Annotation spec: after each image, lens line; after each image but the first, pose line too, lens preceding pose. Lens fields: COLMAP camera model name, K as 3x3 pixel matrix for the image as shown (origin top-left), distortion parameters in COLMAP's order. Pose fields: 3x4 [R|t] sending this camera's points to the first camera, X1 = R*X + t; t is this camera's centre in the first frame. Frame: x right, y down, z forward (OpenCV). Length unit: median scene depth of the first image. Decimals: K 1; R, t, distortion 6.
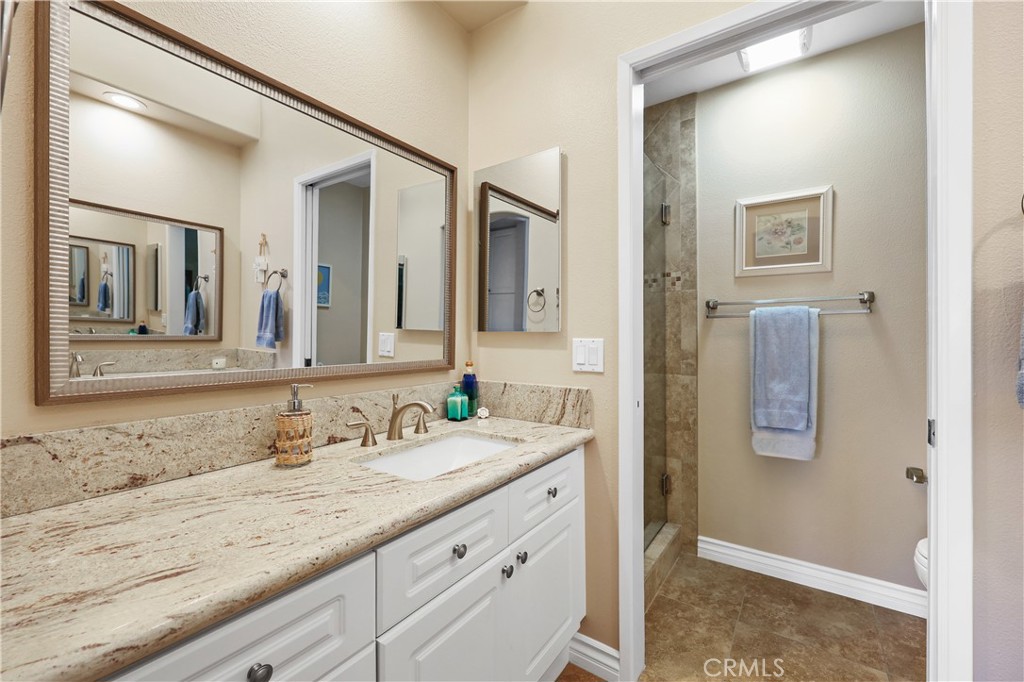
lens RADIAL K [[420.3, 0, 511.0], [0, 420.3, 333.4], [0, 0, 1]] dist [-0.002700, -0.000327]
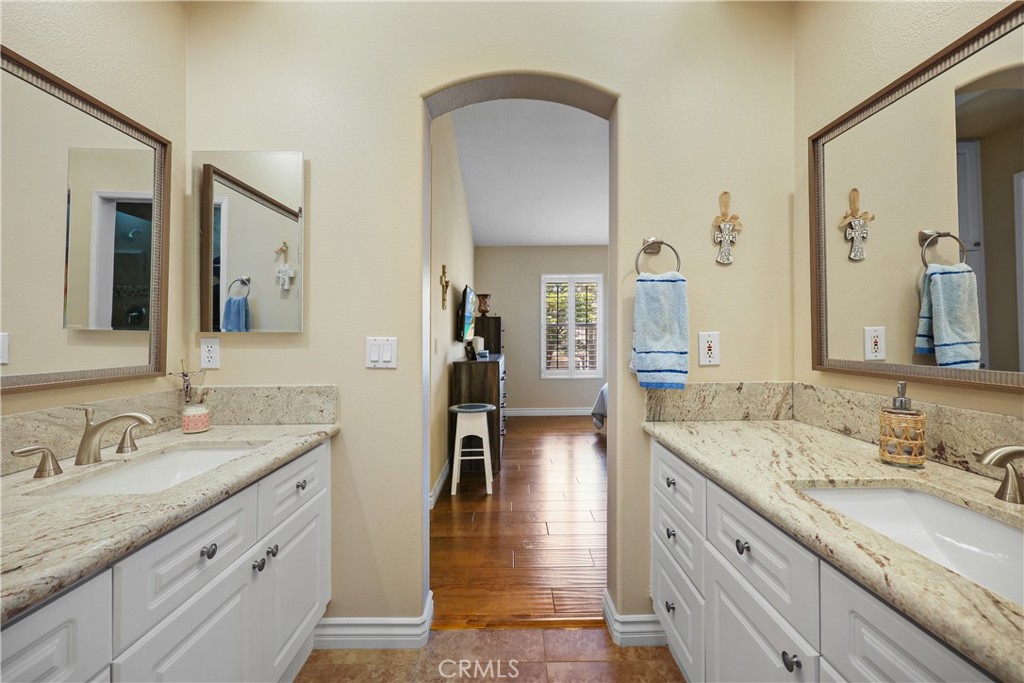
lens RADIAL K [[420.3, 0, 519.5], [0, 420.3, 333.4], [0, 0, 1]] dist [-0.002700, -0.000327]
pose [[0.810177, -0.006737, 0.586147, -0.049843], [0.004776, 0.999977, 0.004893, -0.003082], [-0.586166, -0.001165, 0.810190, -0.117177]]
